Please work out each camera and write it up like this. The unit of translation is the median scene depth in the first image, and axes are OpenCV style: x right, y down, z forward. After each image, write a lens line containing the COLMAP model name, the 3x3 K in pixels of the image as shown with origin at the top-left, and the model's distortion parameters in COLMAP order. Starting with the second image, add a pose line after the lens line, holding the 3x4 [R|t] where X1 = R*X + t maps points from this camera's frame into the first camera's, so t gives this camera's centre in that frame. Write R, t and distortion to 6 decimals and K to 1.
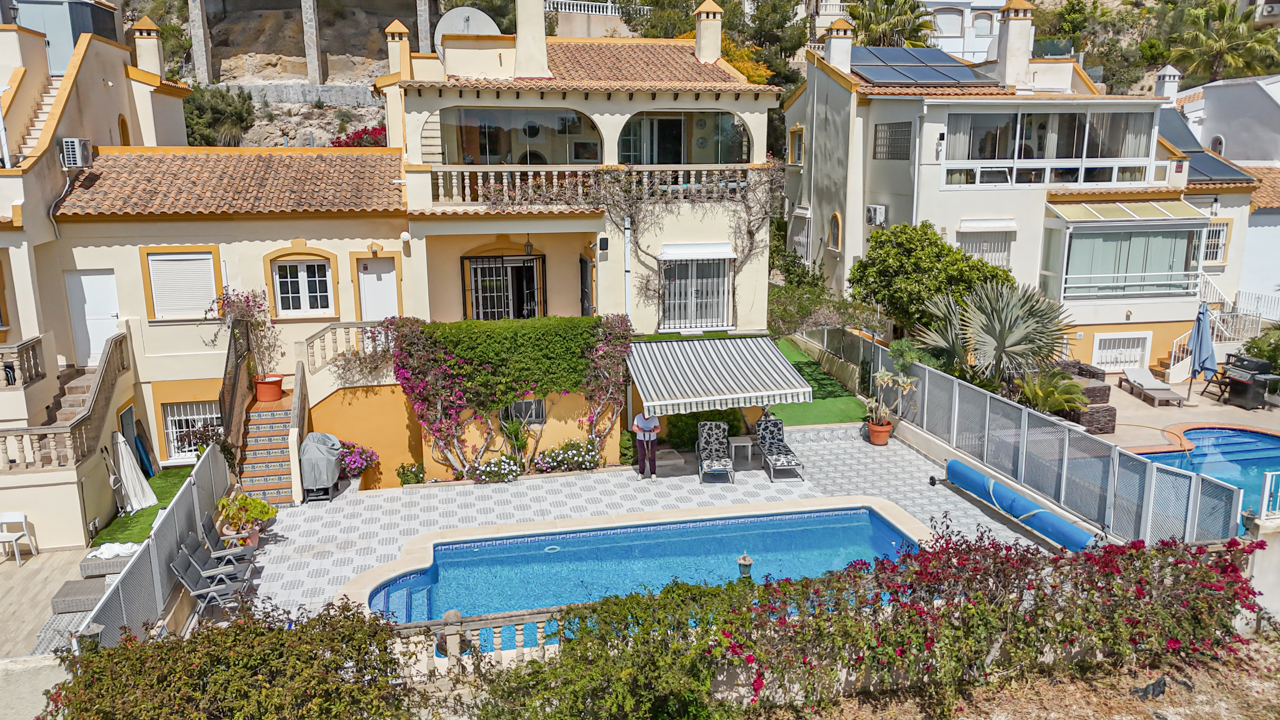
lens RADIAL K [[938.0, 0, 640.0], [0, 938.0, 360.0], [0, 0, 1]] dist [0.071513, -0.060258]
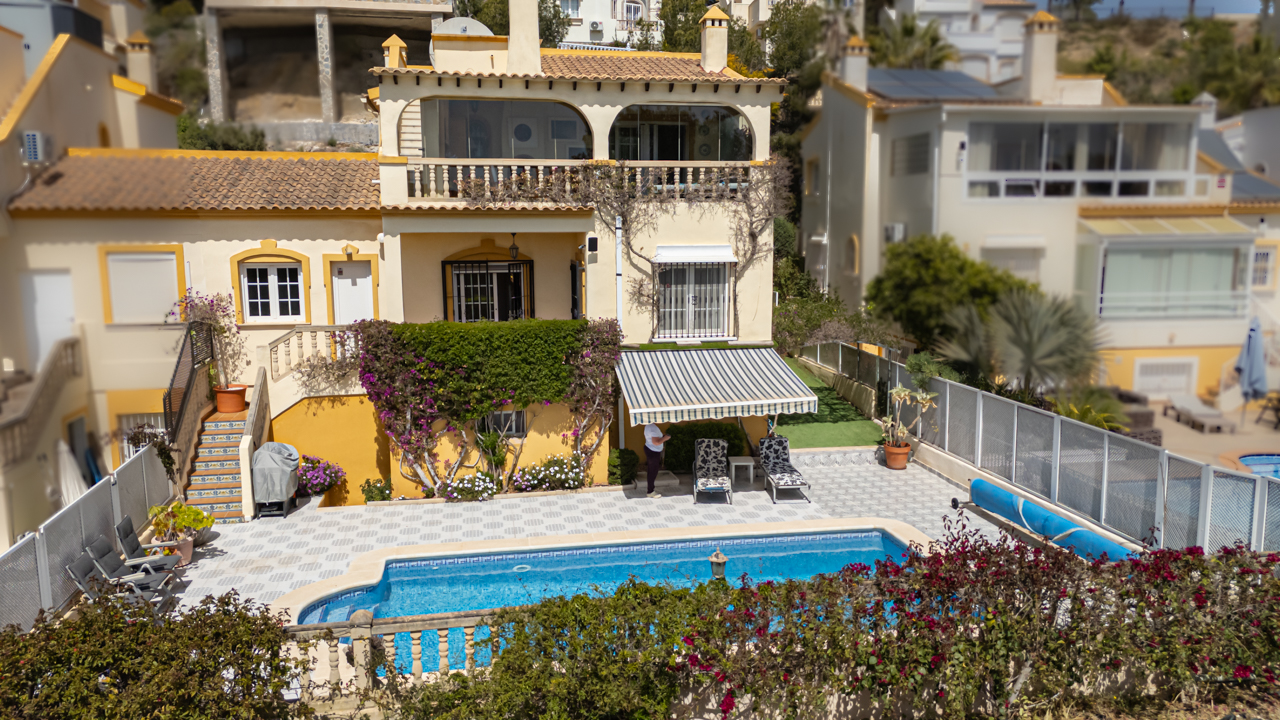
lens RADIAL K [[938.0, 0, 640.0], [0, 938.0, 360.0], [0, 0, 1]] dist [0.071513, -0.060258]
pose [[0.999455, 0.005311, -0.032583, 0.038495], [-0.007547, 0.997595, -0.068907, 0.053349], [0.032139, 0.069115, 0.997091, 0.084962]]
